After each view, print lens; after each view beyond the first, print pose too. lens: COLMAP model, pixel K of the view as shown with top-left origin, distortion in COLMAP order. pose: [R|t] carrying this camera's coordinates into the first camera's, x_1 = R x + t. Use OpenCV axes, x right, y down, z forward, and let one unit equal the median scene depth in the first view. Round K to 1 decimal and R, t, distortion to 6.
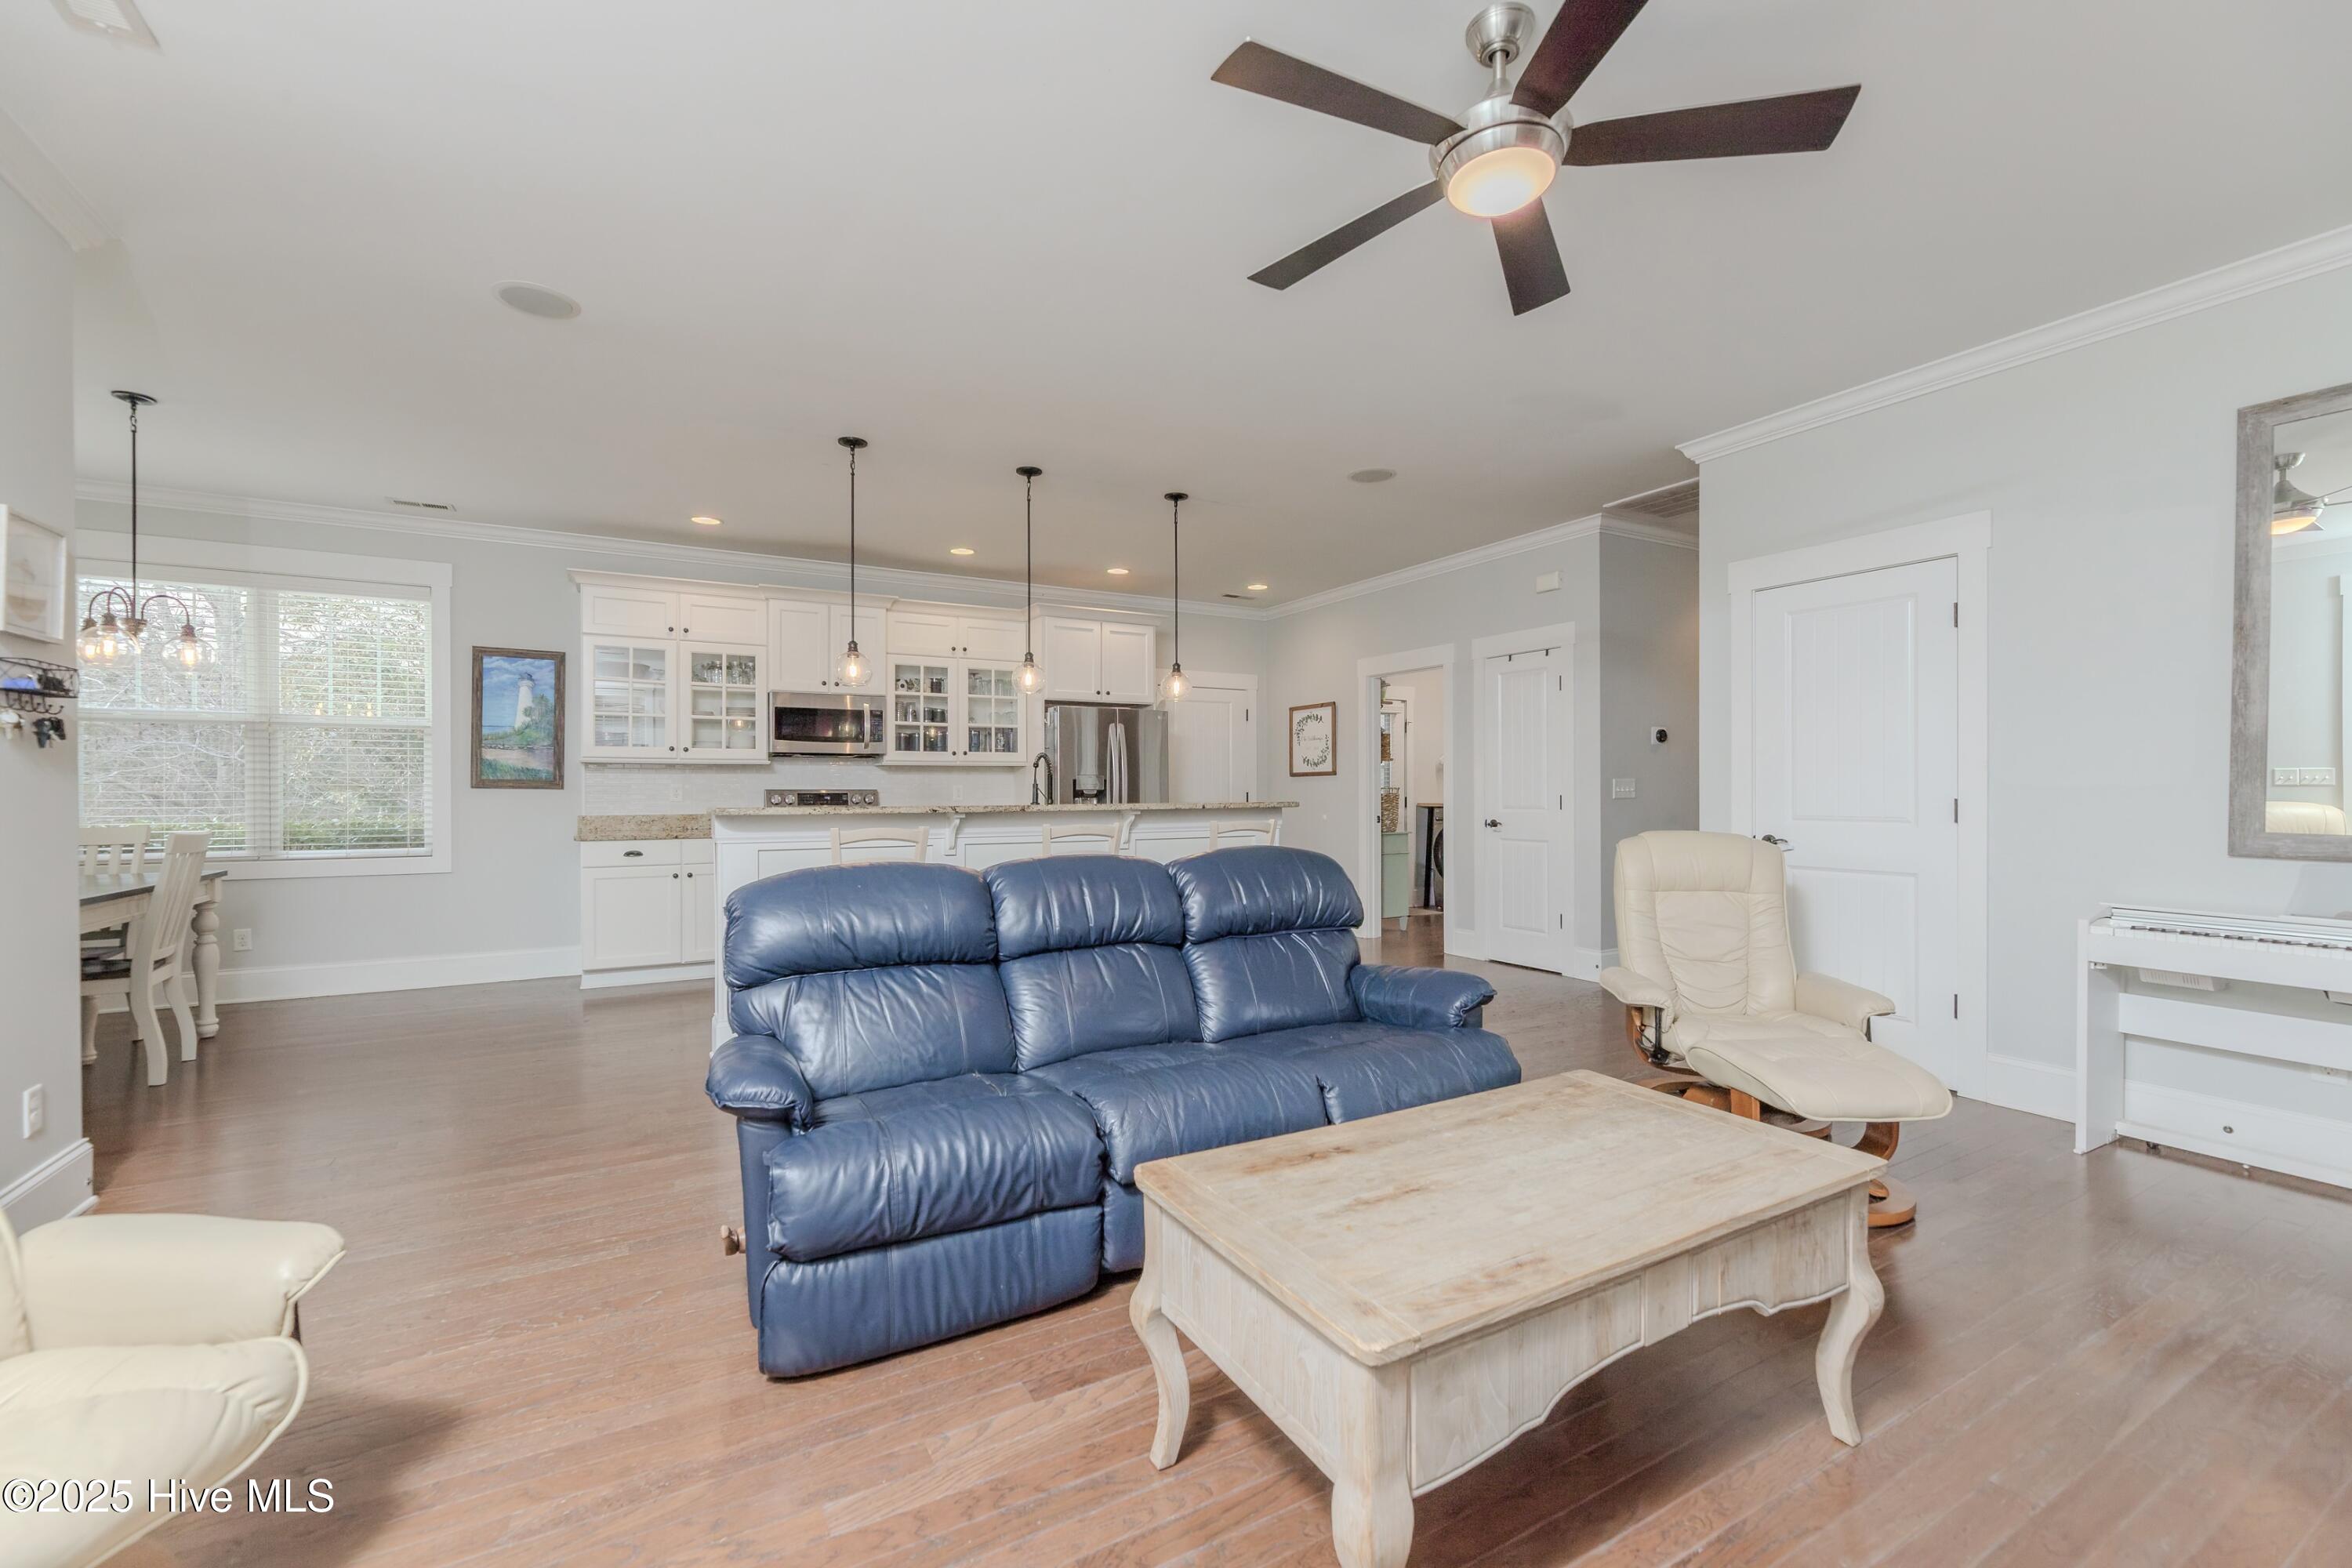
lens RADIAL K [[967.1, 0, 1174.2], [0, 967.1, 794.7], [0, 0, 1]] dist [0.000153, 0.000212]
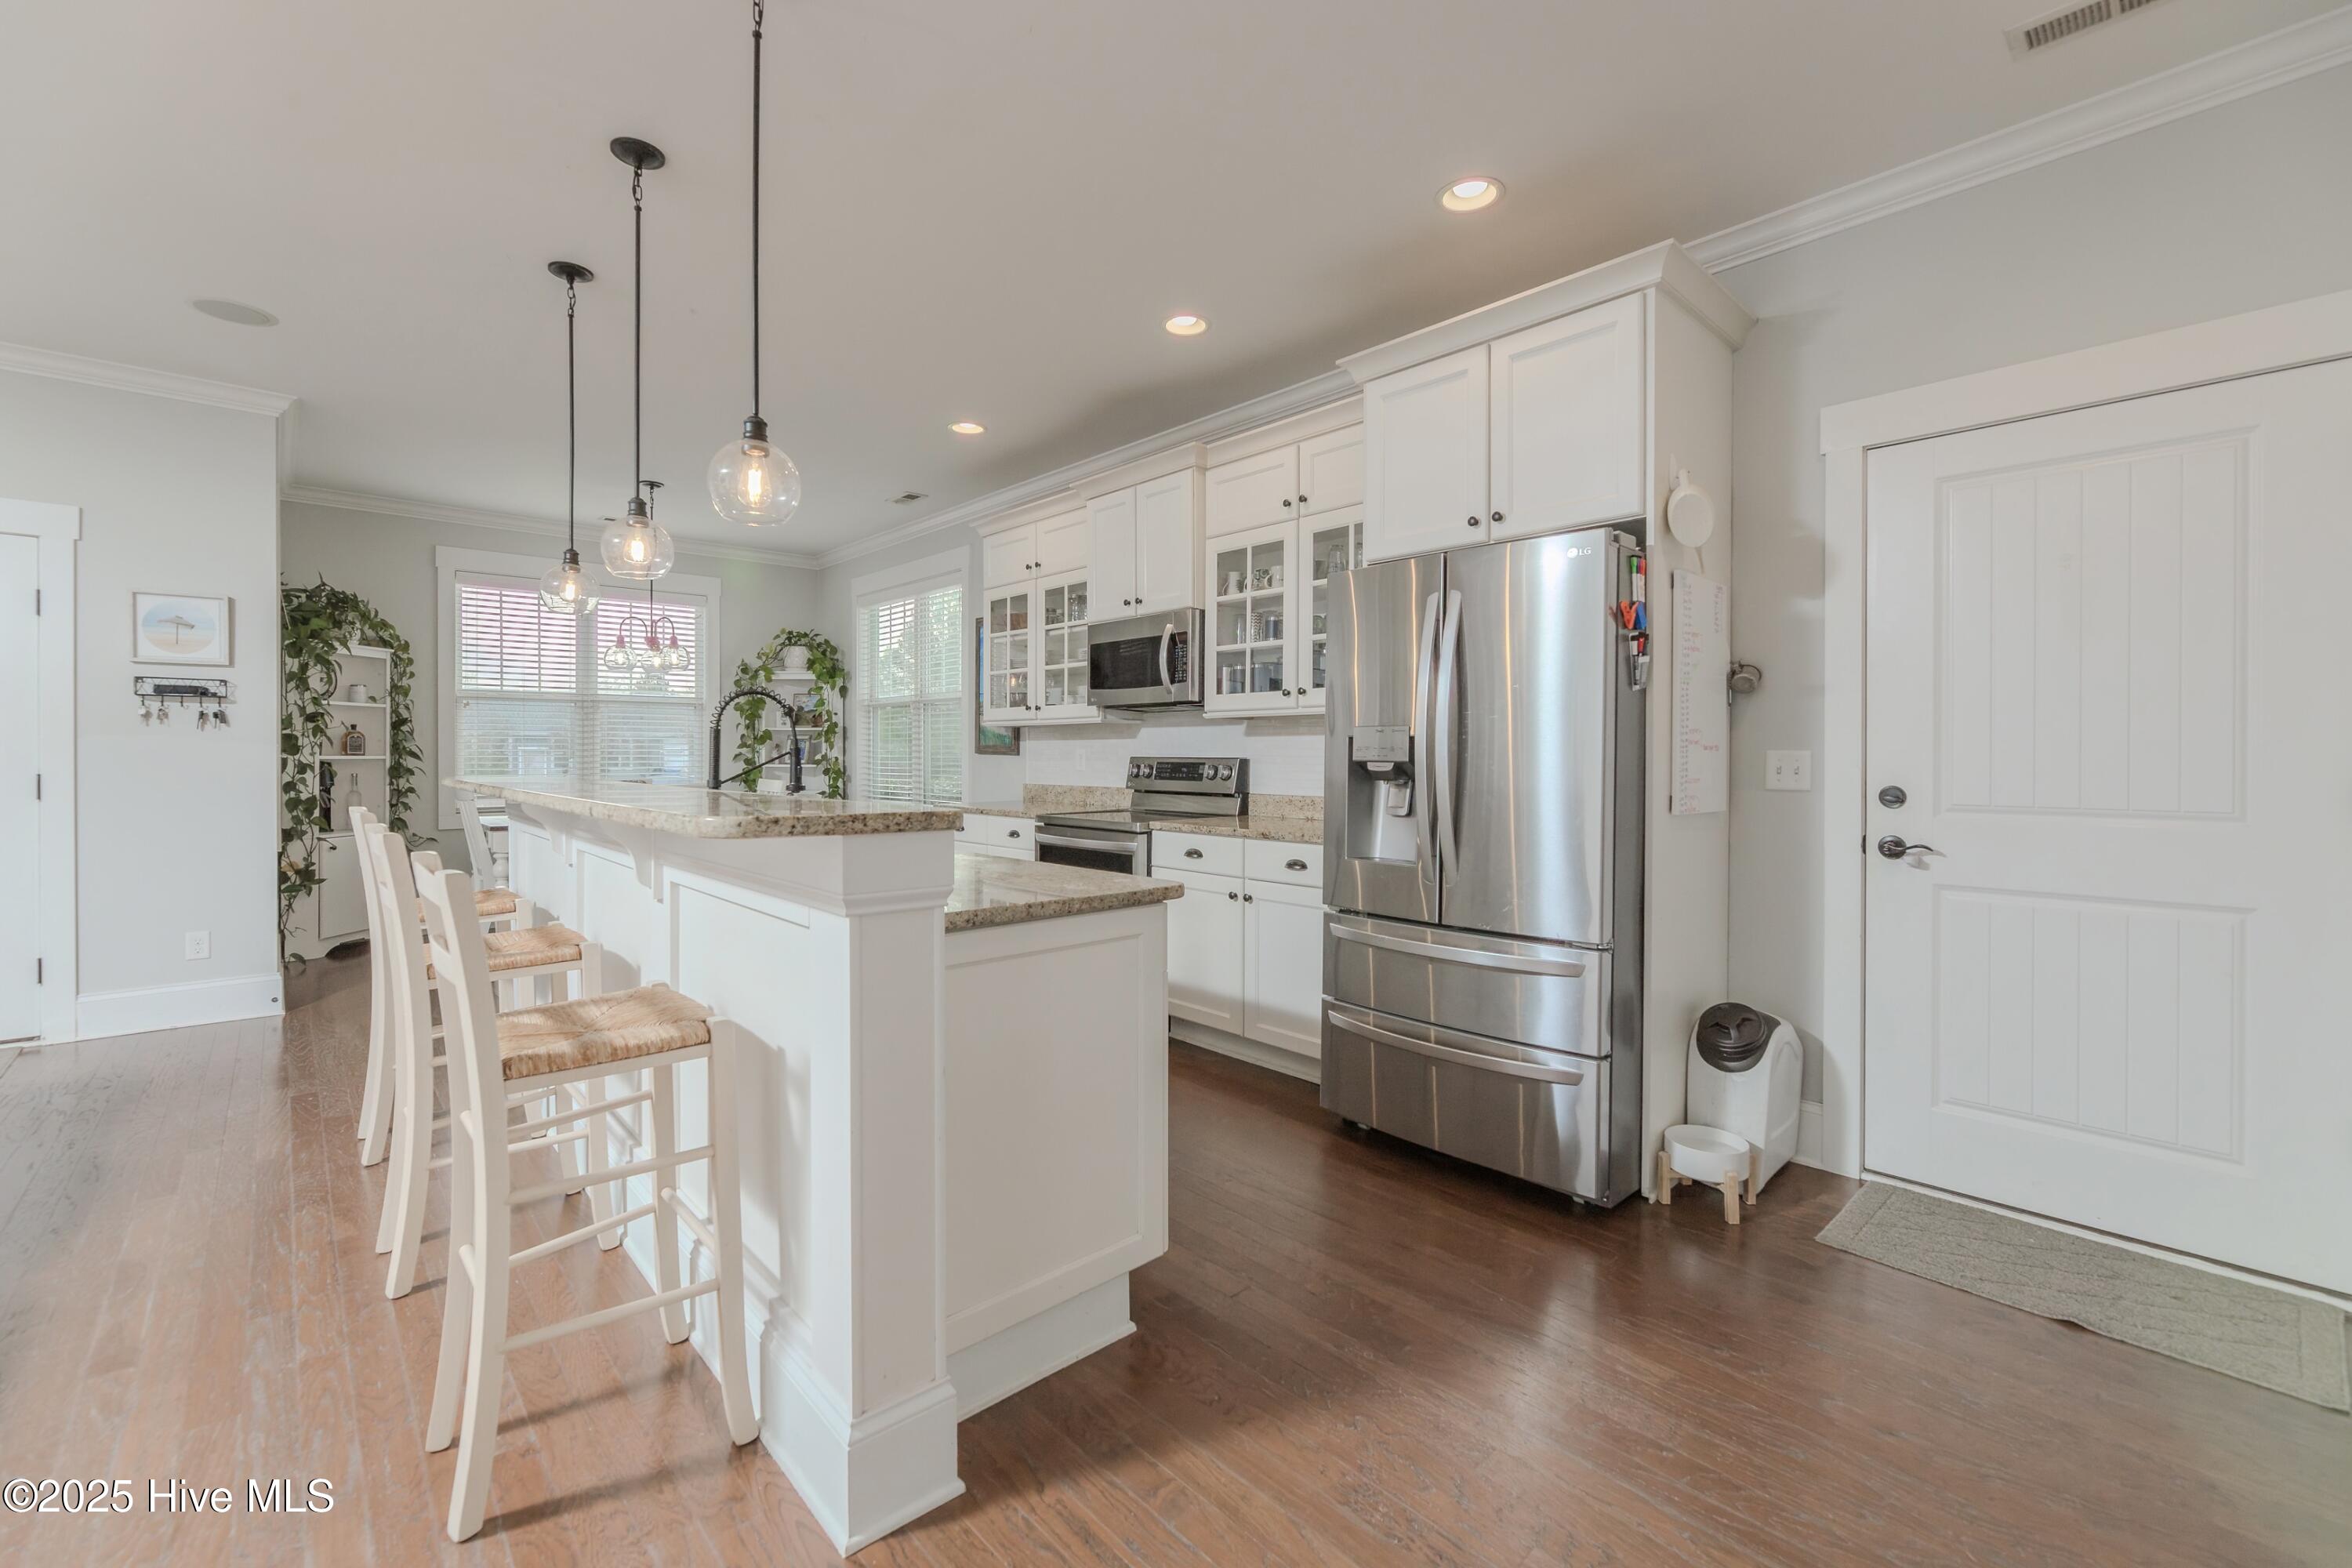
lens RADIAL K [[967.1, 0, 1165.4], [0, 967.1, 772.1], [0, 0, 1]] dist [0.000153, 0.000212]
pose [[0.224041, 0.021528, -0.974342, 0.324326], [-0.010796, 0.999749, 0.019607, -0.008811], [0.974520, 0.006126, 0.224217, 0.885856]]
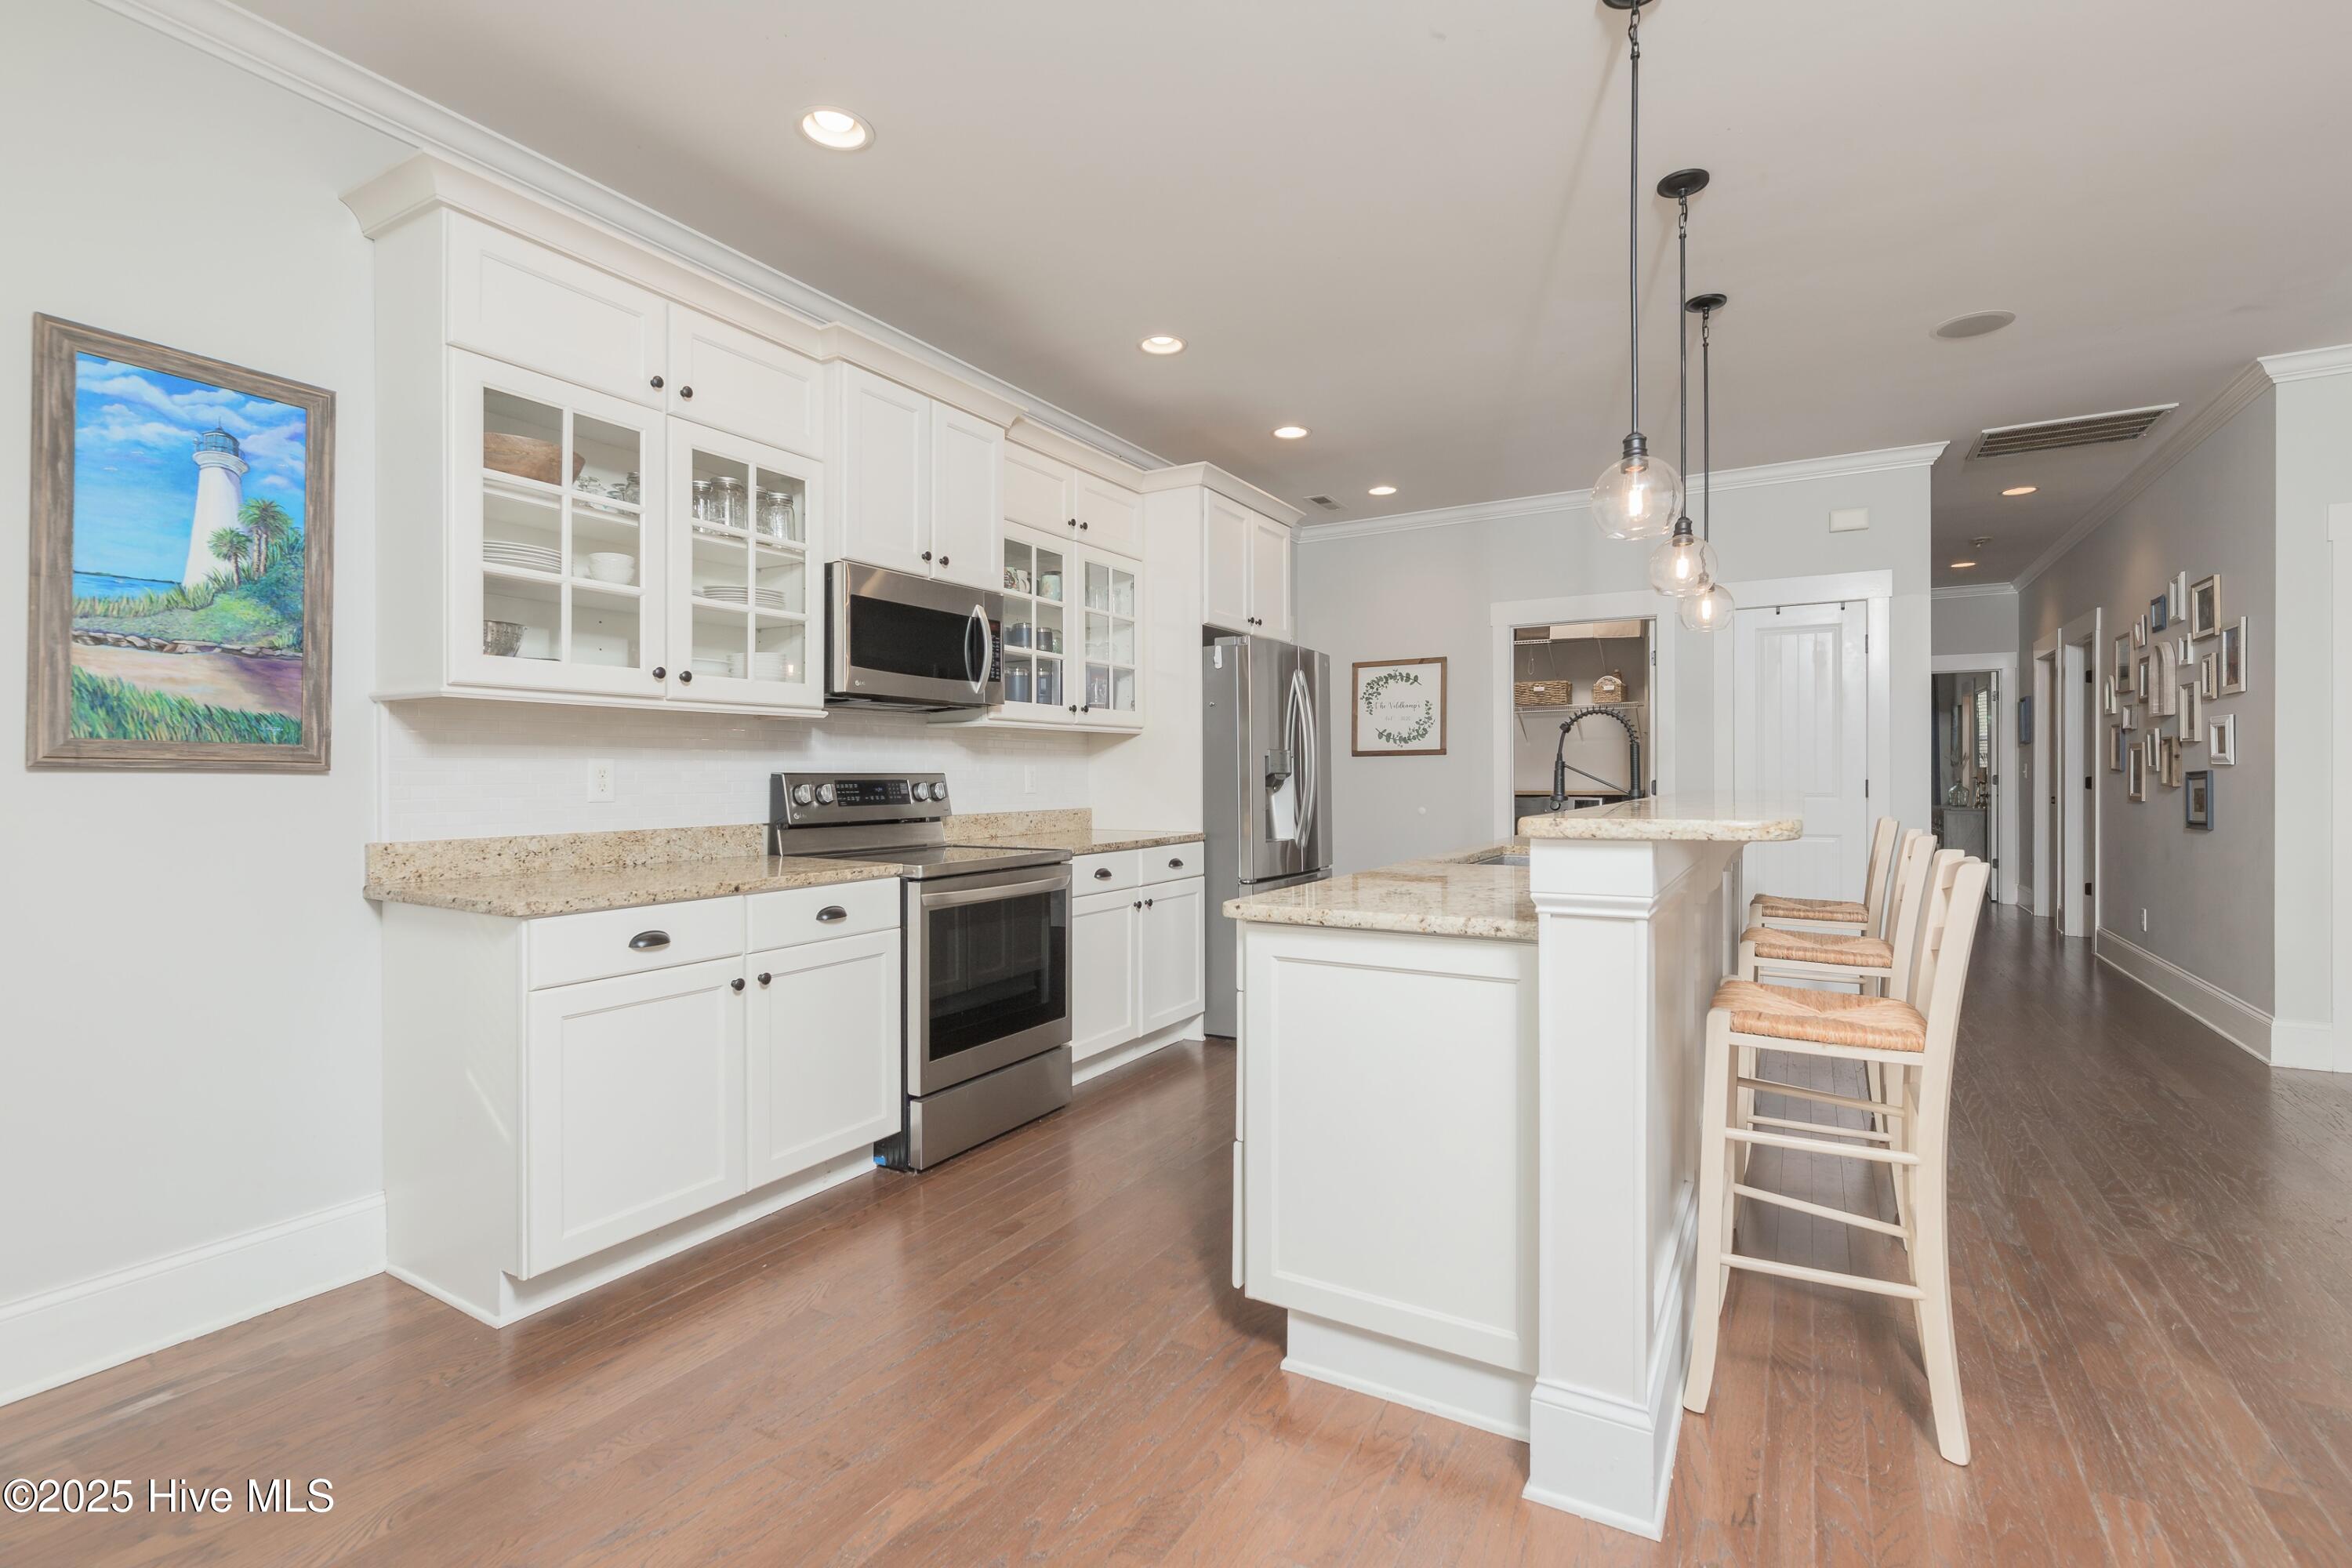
lens RADIAL K [[1075.9, 0, 1172.3], [0, 1075.9, 778.3], [0, 0, 1]] dist [0.001140, 0.000141]
pose [[0.865552, -0.002070, 0.500815, -0.535090], [0.003979, 0.999988, -0.002744, -0.000702], [-0.500803, 0.004368, 0.865550, 0.472793]]
